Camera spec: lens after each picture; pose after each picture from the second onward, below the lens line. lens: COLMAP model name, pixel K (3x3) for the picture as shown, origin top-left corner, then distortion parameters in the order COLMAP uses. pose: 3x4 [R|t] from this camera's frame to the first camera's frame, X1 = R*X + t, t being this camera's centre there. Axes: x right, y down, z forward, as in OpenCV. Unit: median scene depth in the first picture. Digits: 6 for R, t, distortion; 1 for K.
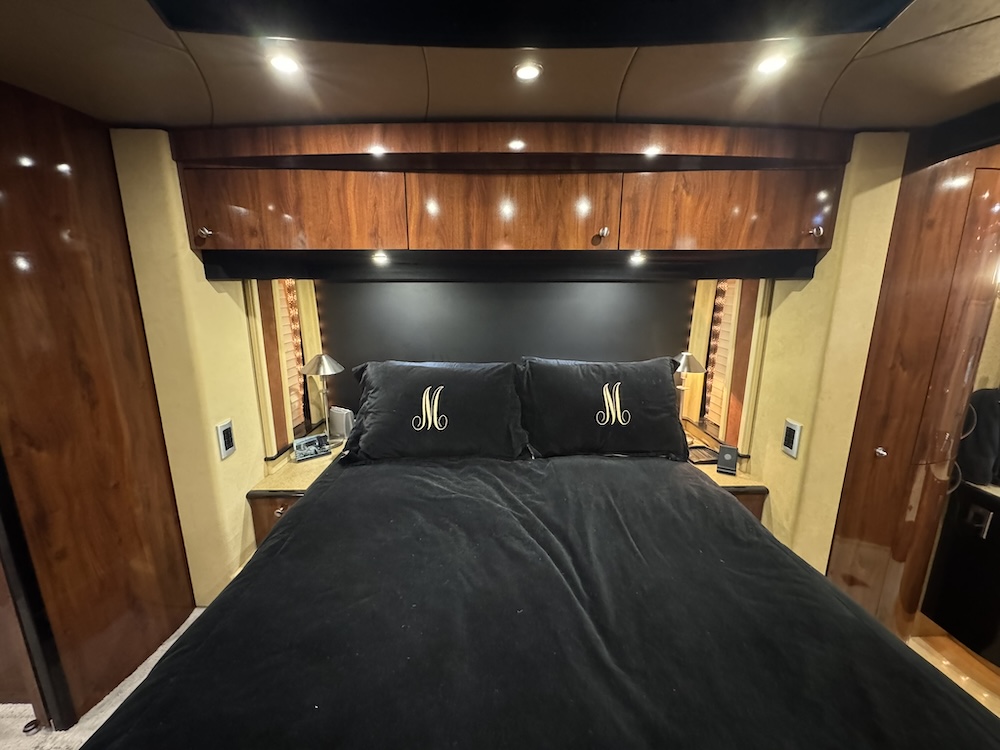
lens RADIAL K [[403.1, 0, 499.4], [0, 403.1, 372.7], [0, 0, 1]] dist [-0.001434, 0.000556]
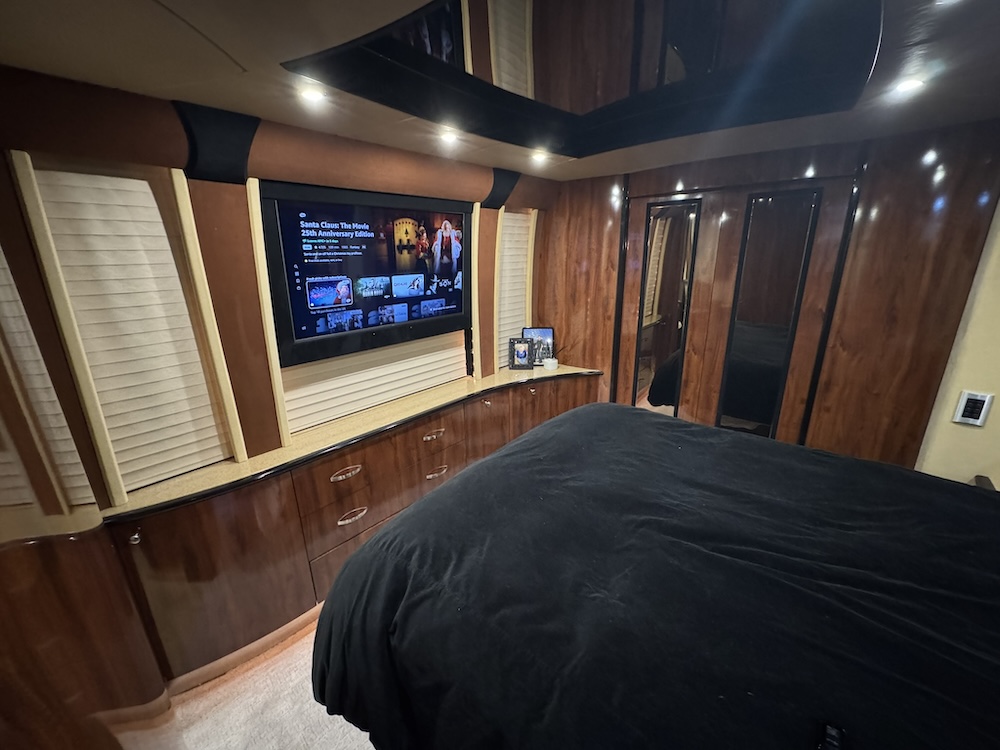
lens RADIAL K [[403.1, 0, 499.4], [0, 403.1, 372.7], [0, 0, 1]] dist [-0.001434, 0.000556]
pose [[-0.667811, 0.228559, -0.708371, 0.970911], [-0.136240, 0.898076, 0.418208, -0.212414], [0.731756, 0.375792, -0.568606, 0.772861]]
